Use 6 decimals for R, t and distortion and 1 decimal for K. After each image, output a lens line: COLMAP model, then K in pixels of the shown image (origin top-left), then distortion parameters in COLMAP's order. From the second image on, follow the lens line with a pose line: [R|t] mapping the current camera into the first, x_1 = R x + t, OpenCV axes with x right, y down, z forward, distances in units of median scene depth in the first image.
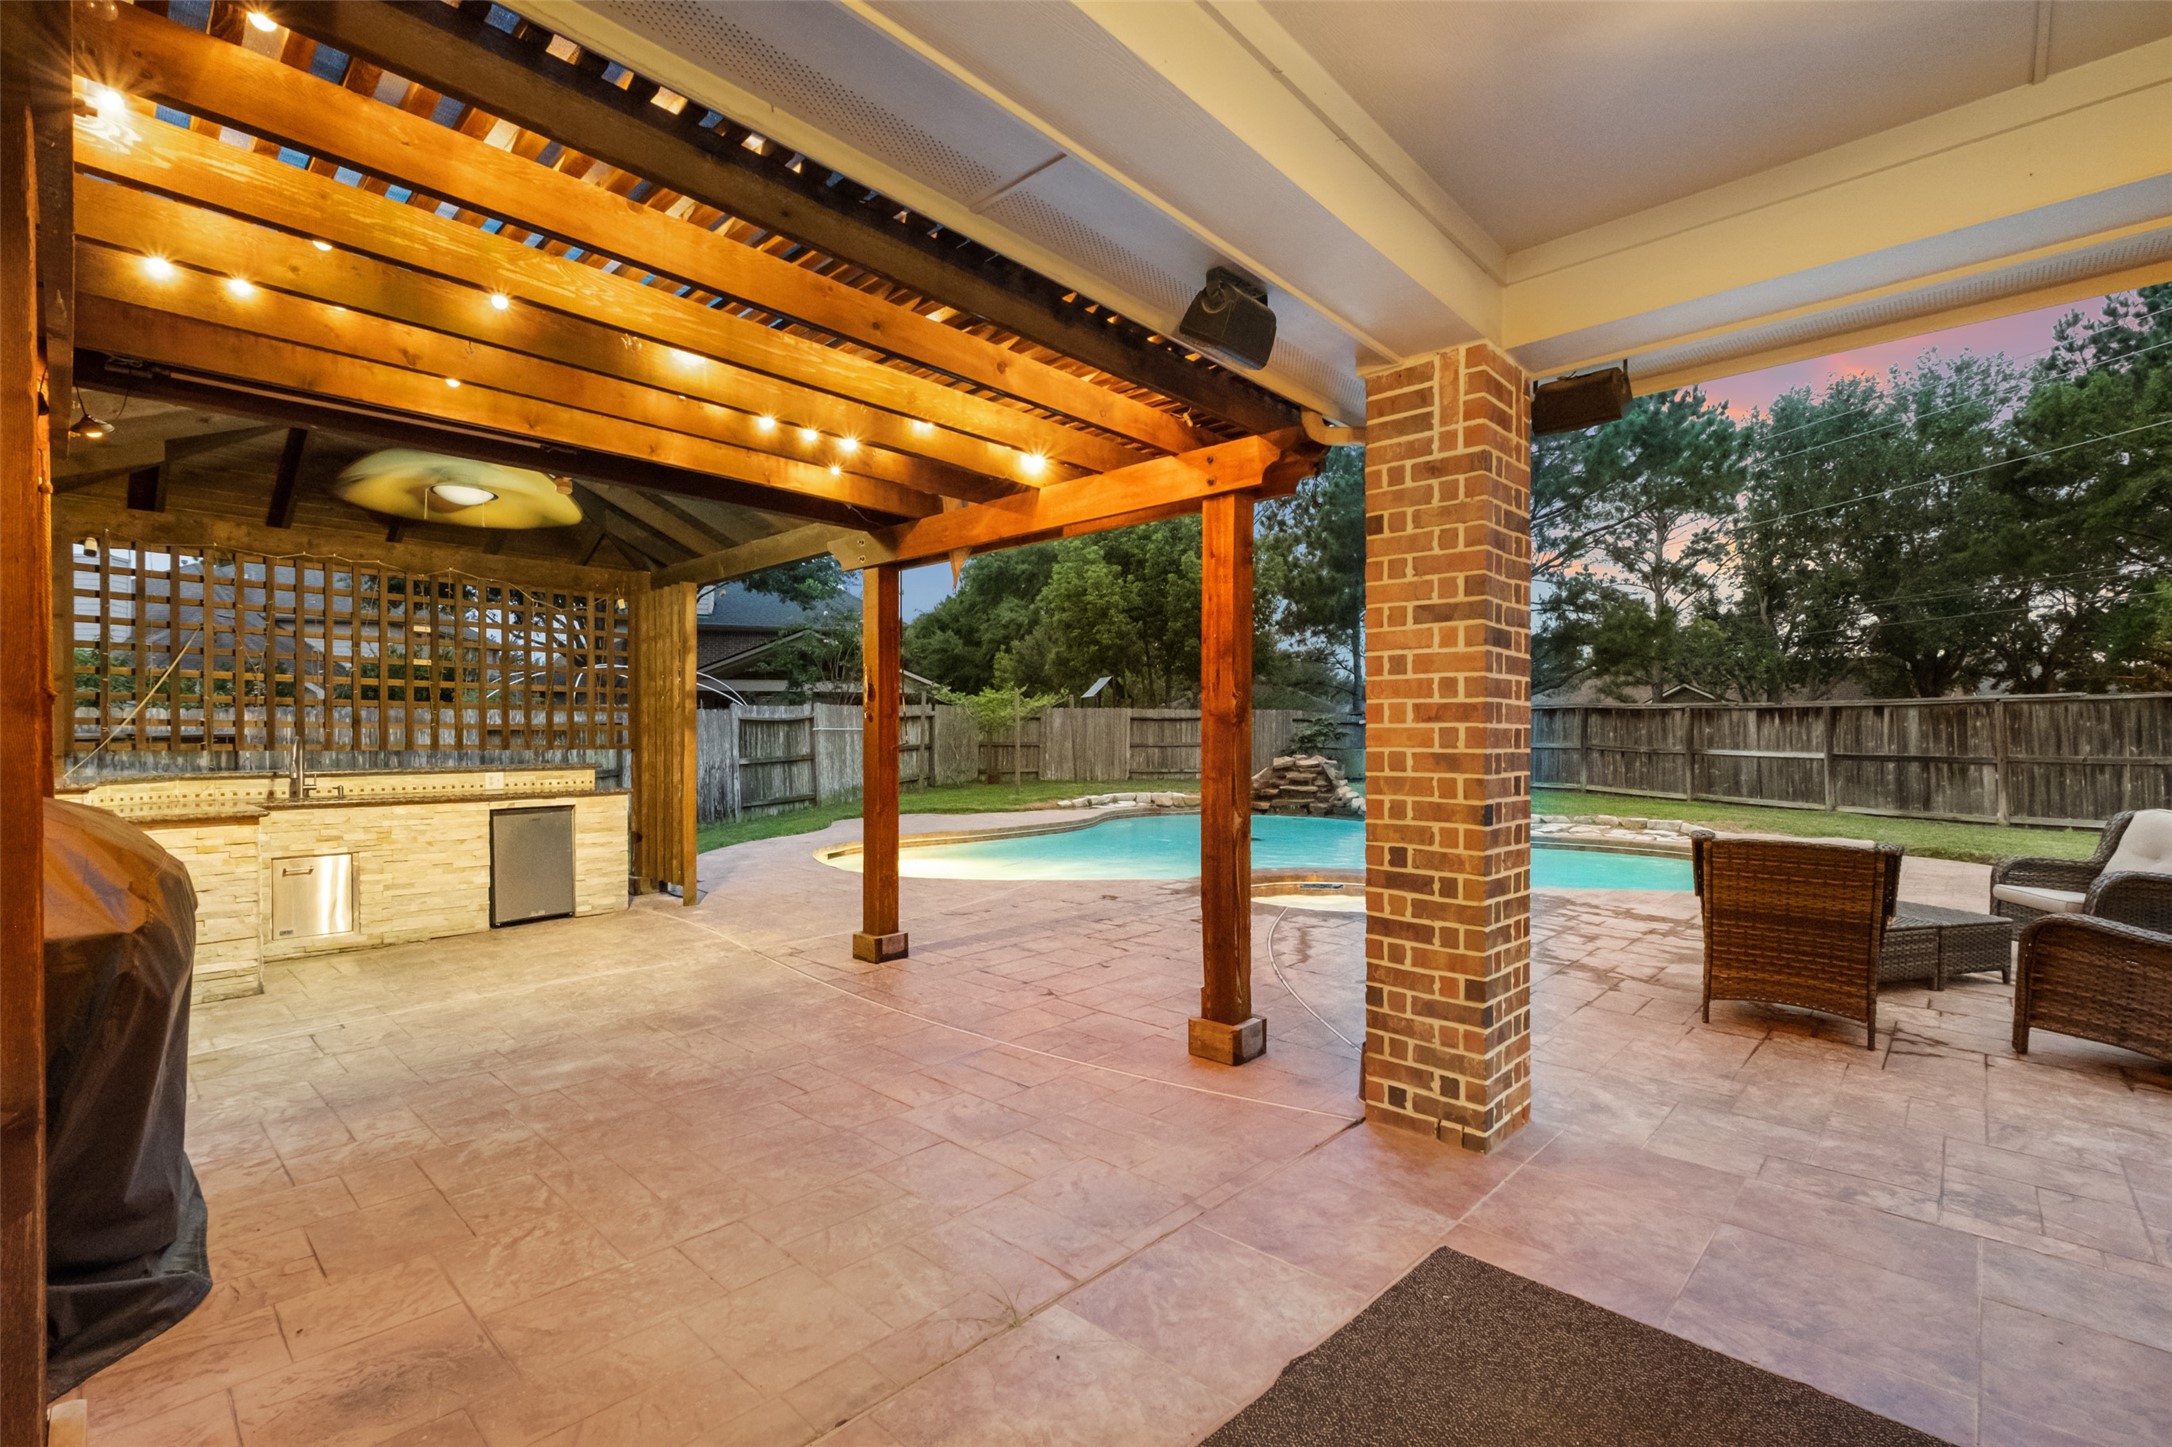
lens RADIAL K [[956.7, 0, 1090.6], [0, 956.7, 736.7], [0, 0, 1]] dist [0.002931, 0.000438]
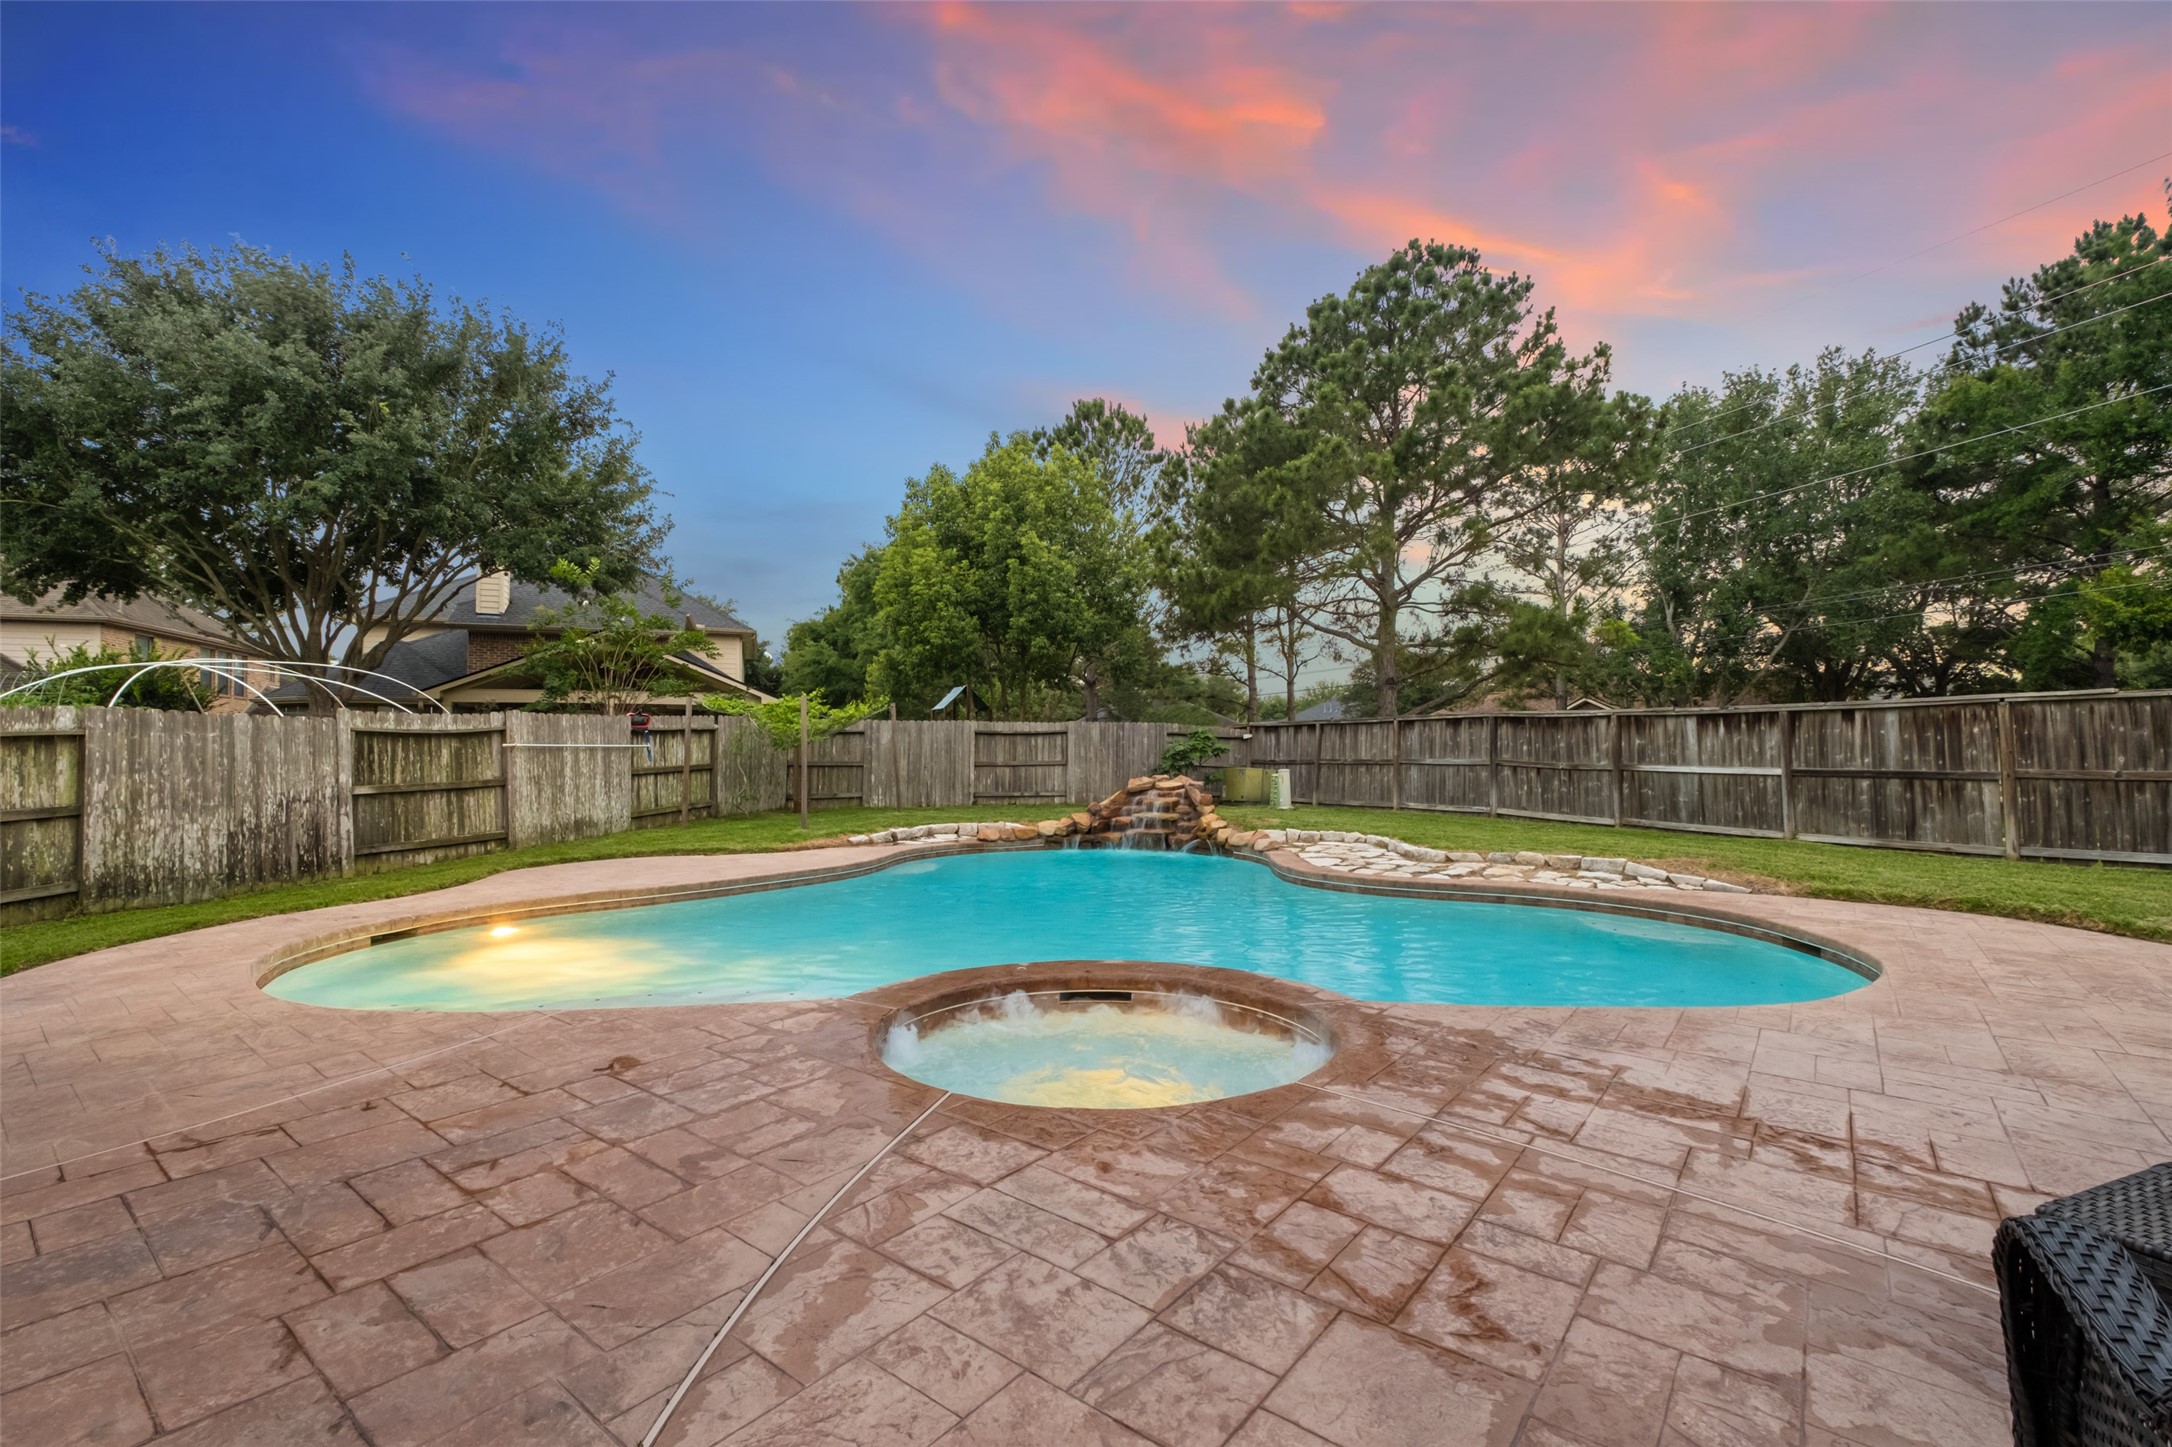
lens RADIAL K [[956.7, 0, 1082.9], [0, 956.7, 738.5], [0, 0, 1]] dist [0.002931, 0.000438]
pose [[0.996836, -0.004282, 0.079372, 0.077225], [0.005750, 0.999817, -0.018271, 0.002296], [-0.079279, 0.018669, 0.996678, 0.165246]]
